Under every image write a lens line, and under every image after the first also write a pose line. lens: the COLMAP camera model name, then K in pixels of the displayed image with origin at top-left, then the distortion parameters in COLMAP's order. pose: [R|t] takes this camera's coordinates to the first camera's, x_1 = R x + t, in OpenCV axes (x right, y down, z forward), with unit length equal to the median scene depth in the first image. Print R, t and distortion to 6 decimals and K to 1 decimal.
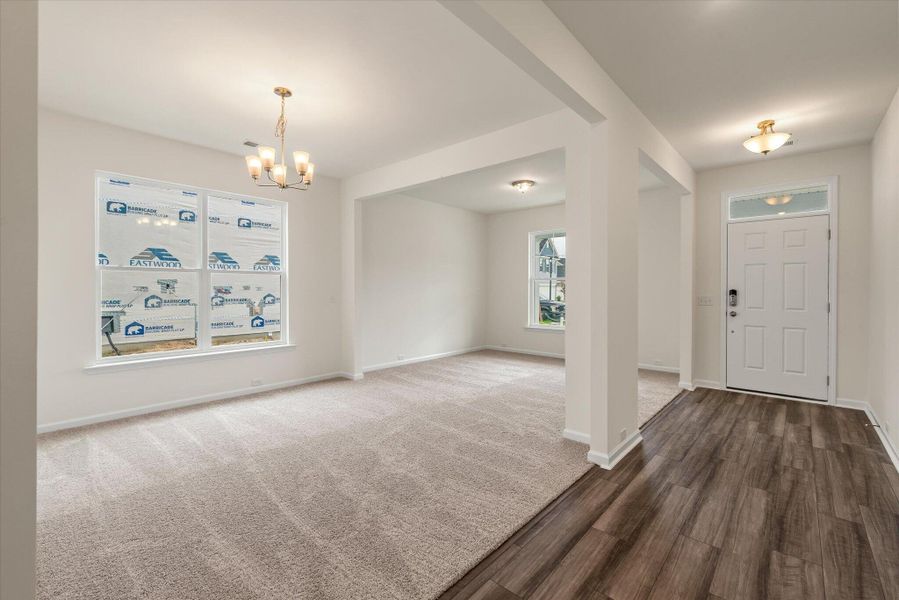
lens RADIAL K [[393.7, 0, 446.5], [0, 393.7, 290.8], [0, 0, 1]] dist [-0.000793, -0.000248]
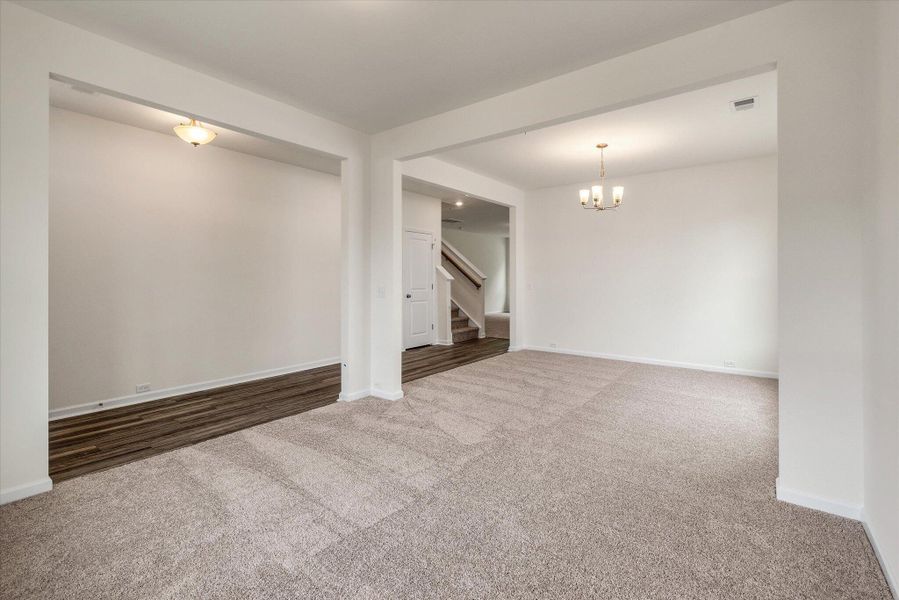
lens RADIAL K [[413.3, 0, 452.1], [0, 413.3, 274.1], [0, 0, 1]] dist [0.001048, 0.000014]
pose [[-0.995789, 0.001603, -0.091656, 0.289262], [0.001920, 0.999992, -0.003372, -0.011722], [0.091649, -0.003534, -0.995785, 2.501787]]
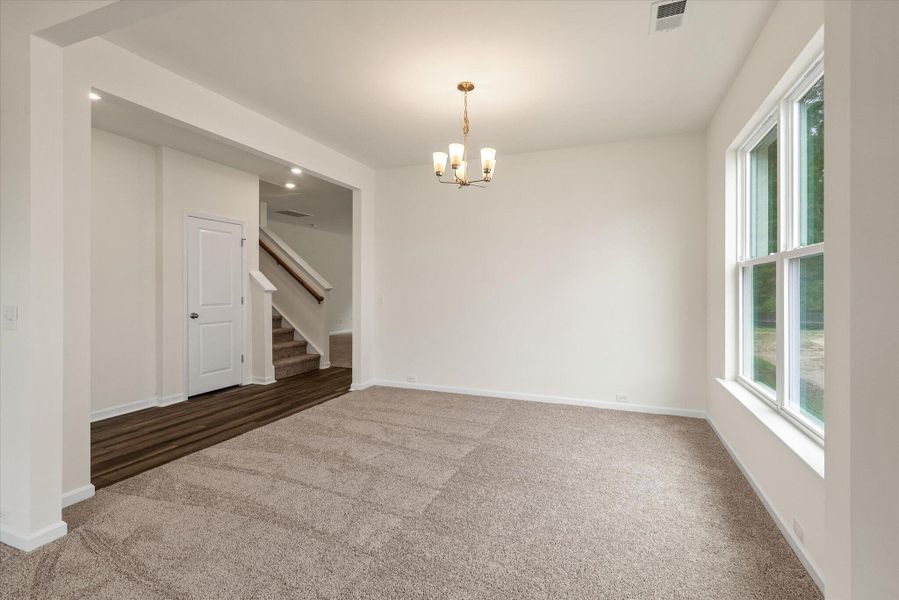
lens RADIAL K [[420.8, 0, 458.5], [0, 420.8, 285.6], [0, 0, 1]] dist [-0.000111, 0.000031]
pose [[-0.931576, -0.001808, -0.363542, -0.024849], [-0.001943, 0.999998, 0.000007, -0.009248], [0.363541, 0.000713, -0.931578, 1.961892]]
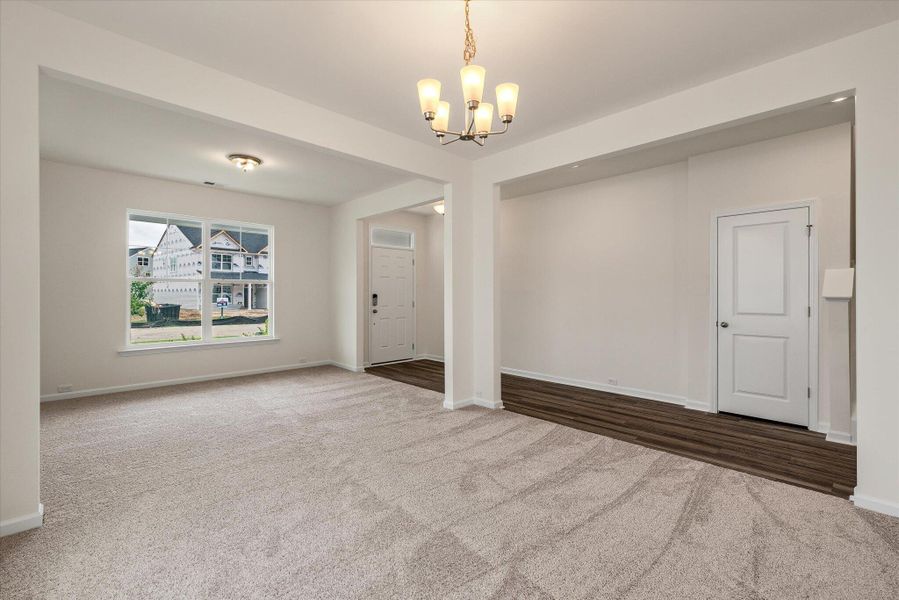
lens RADIAL K [[402.8, 0, 451.9], [0, 402.8, 291.6], [0, 0, 1]] dist [-0.000283, -0.000115]
pose [[0.058870, 0.004791, 0.998254, -1.093518], [0.004143, 0.999979, -0.005043, -0.004559], [-0.998257, 0.004432, 0.058849, 0.994413]]
